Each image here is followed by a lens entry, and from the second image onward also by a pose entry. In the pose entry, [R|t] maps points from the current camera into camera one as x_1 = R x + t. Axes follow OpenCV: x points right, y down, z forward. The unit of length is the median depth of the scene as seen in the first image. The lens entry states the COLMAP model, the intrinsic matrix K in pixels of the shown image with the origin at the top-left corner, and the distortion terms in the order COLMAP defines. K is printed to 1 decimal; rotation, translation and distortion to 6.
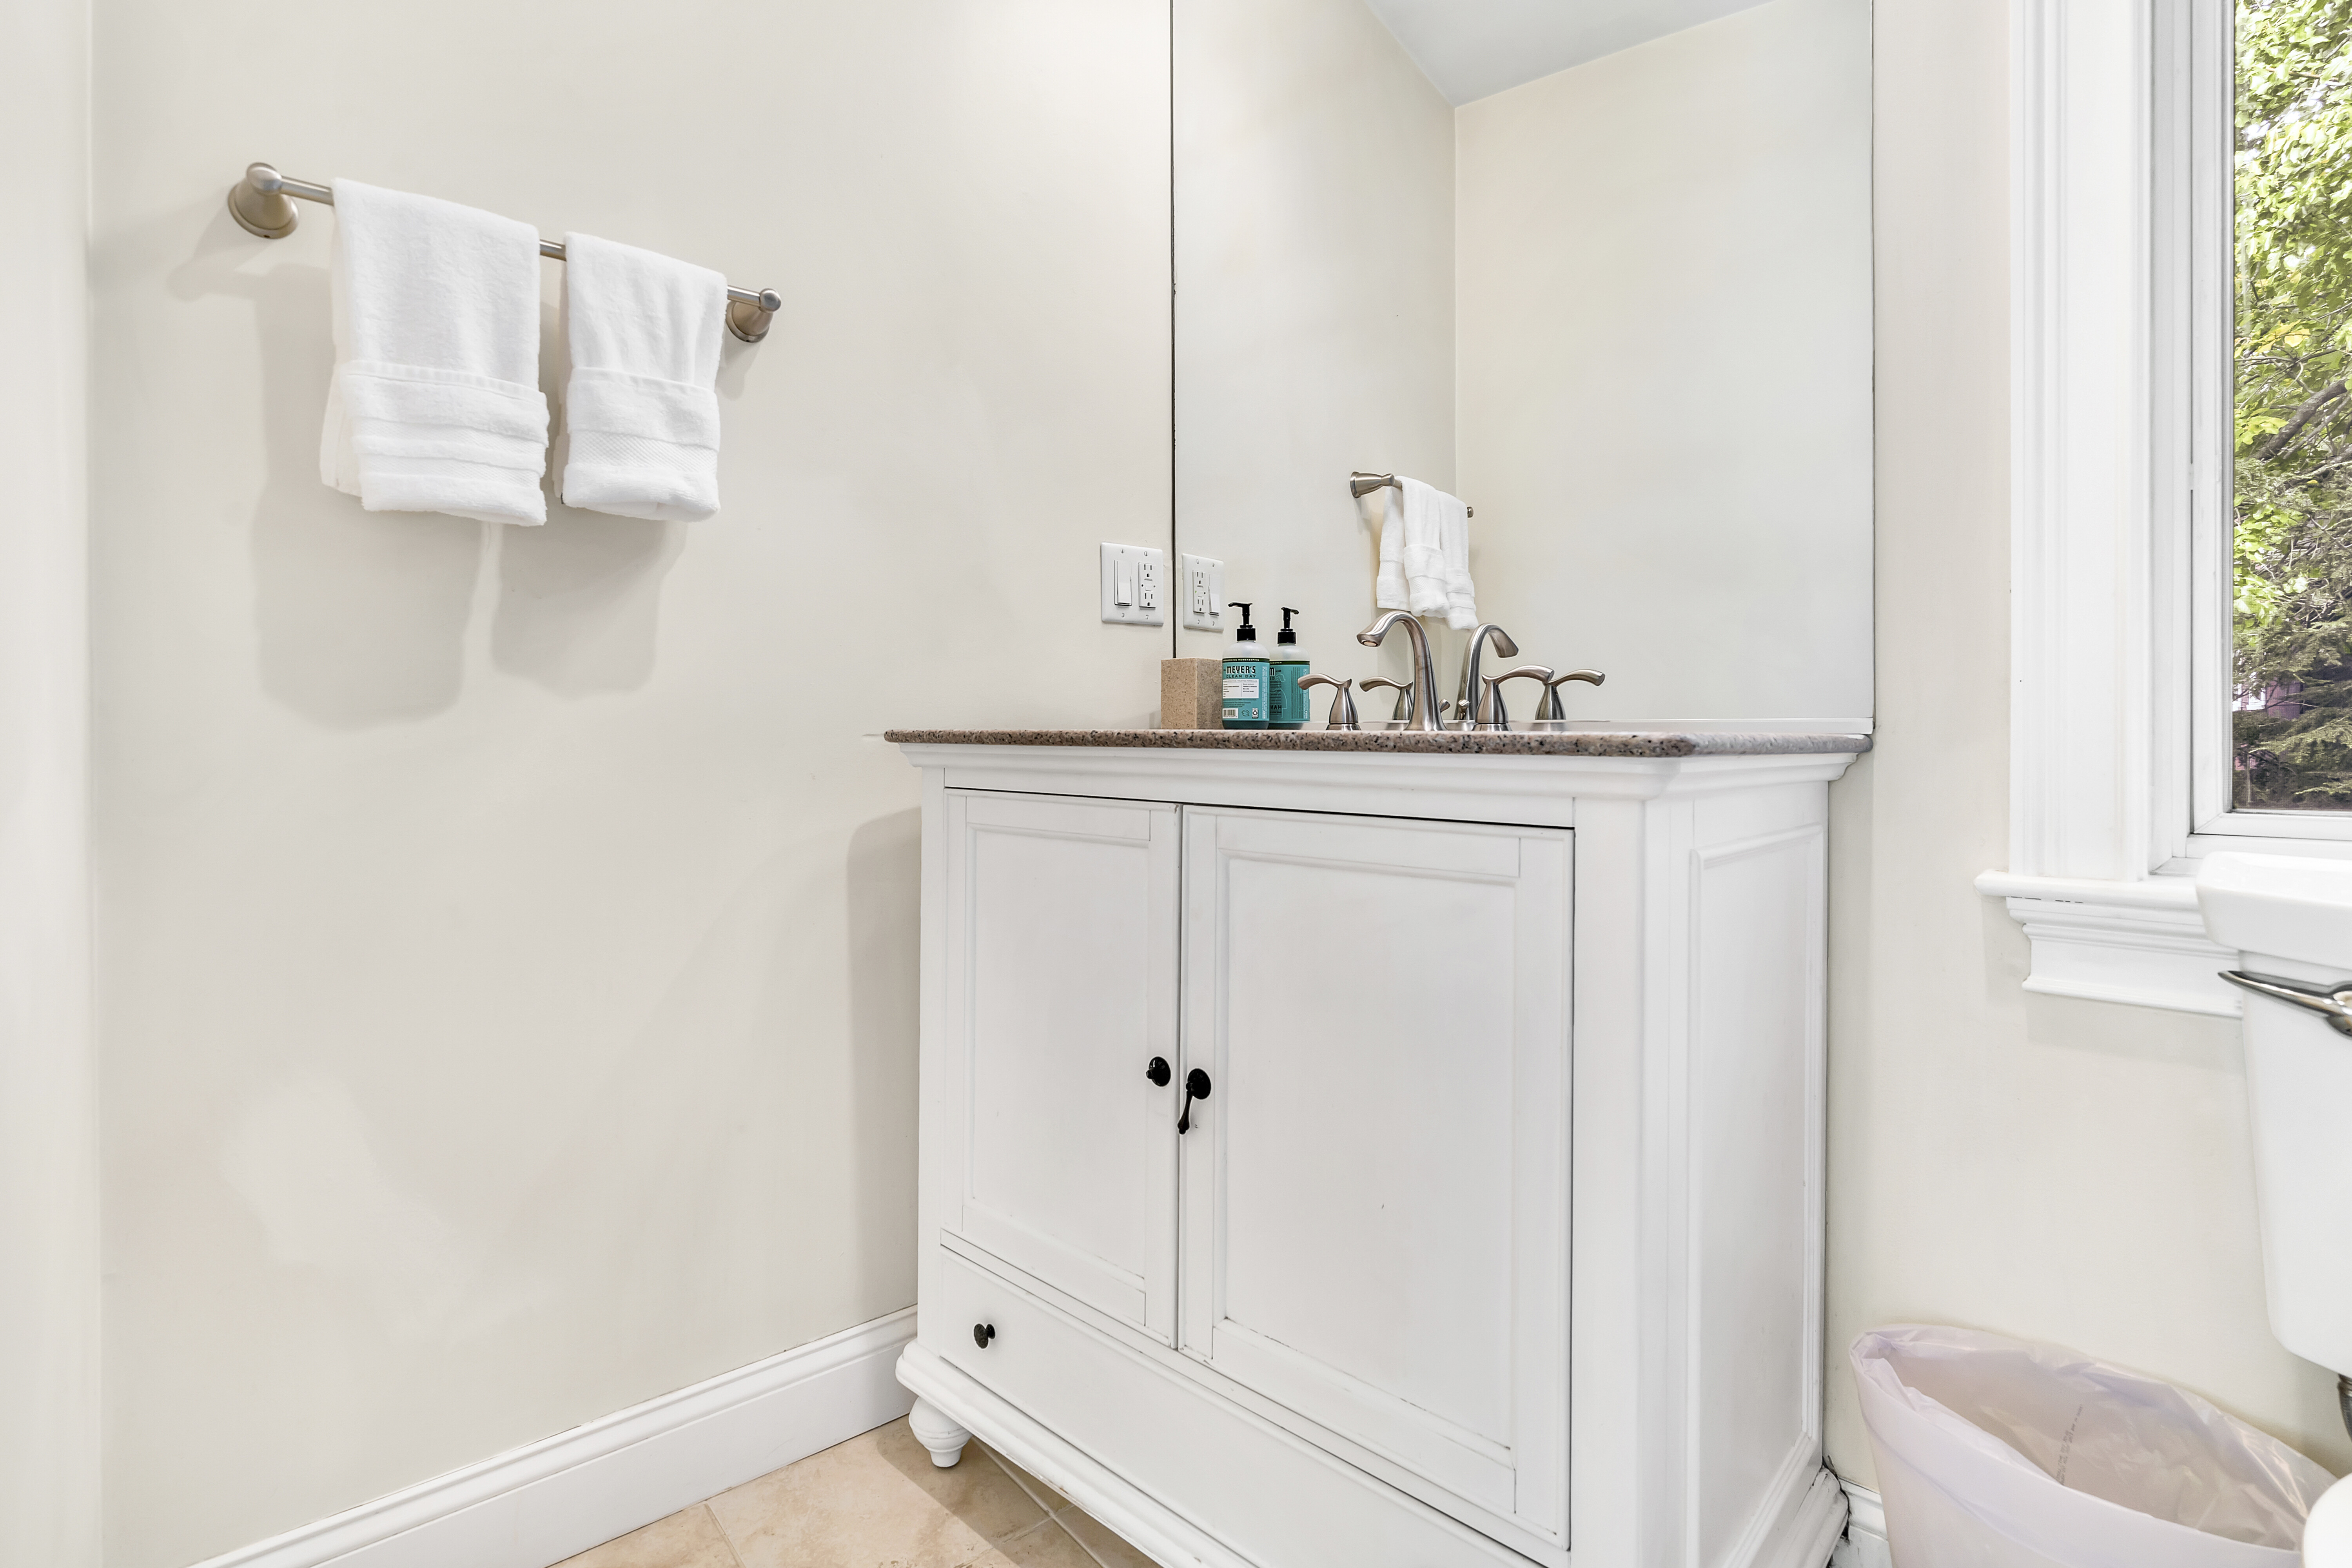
lens RADIAL K [[1097.1, 0, 1150.0], [0, 1097.1, 742.9], [0, 0, 1]] dist [-0.007556, 0.005232]
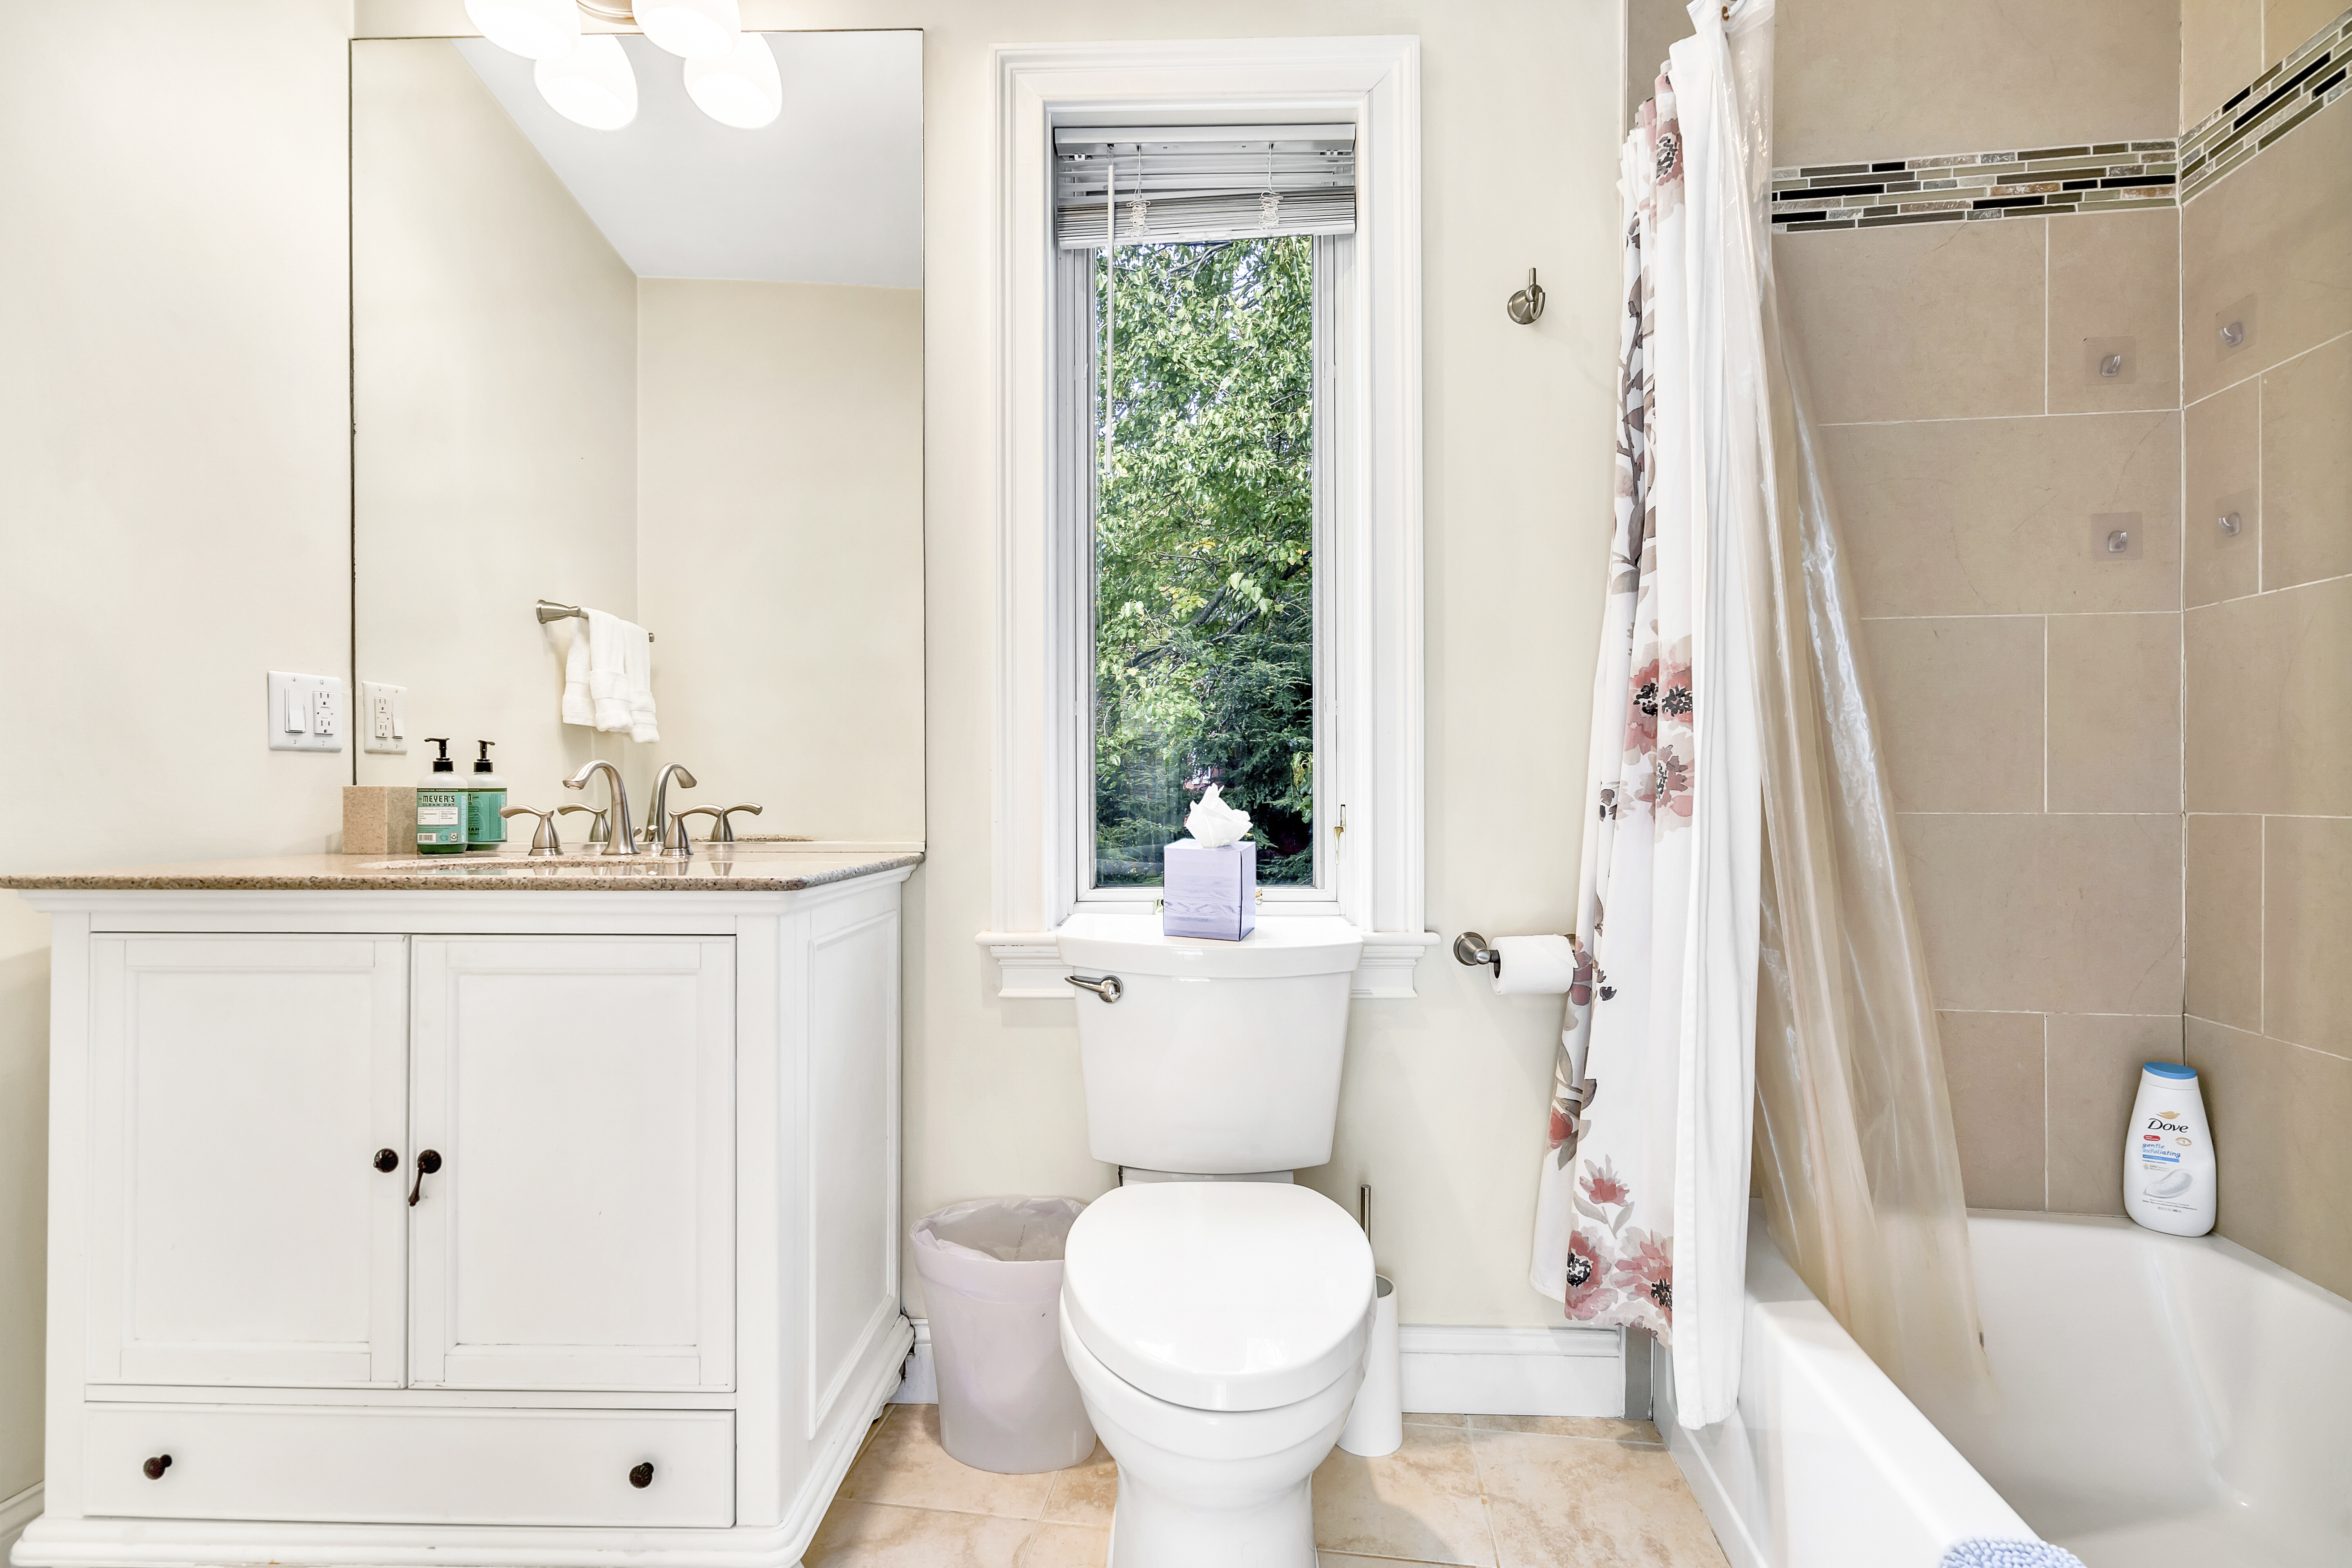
lens RADIAL K [[1097.1, 0, 1193.8], [0, 1097.1, 790.3], [0, 0, 1]] dist [-0.007556, 0.005232]
pose [[0.729045, -0.002373, 0.684462, -0.132495], [0.004926, 0.999986, -0.001779, -0.077201], [-0.684448, 0.004669, 0.729047, -0.375785]]
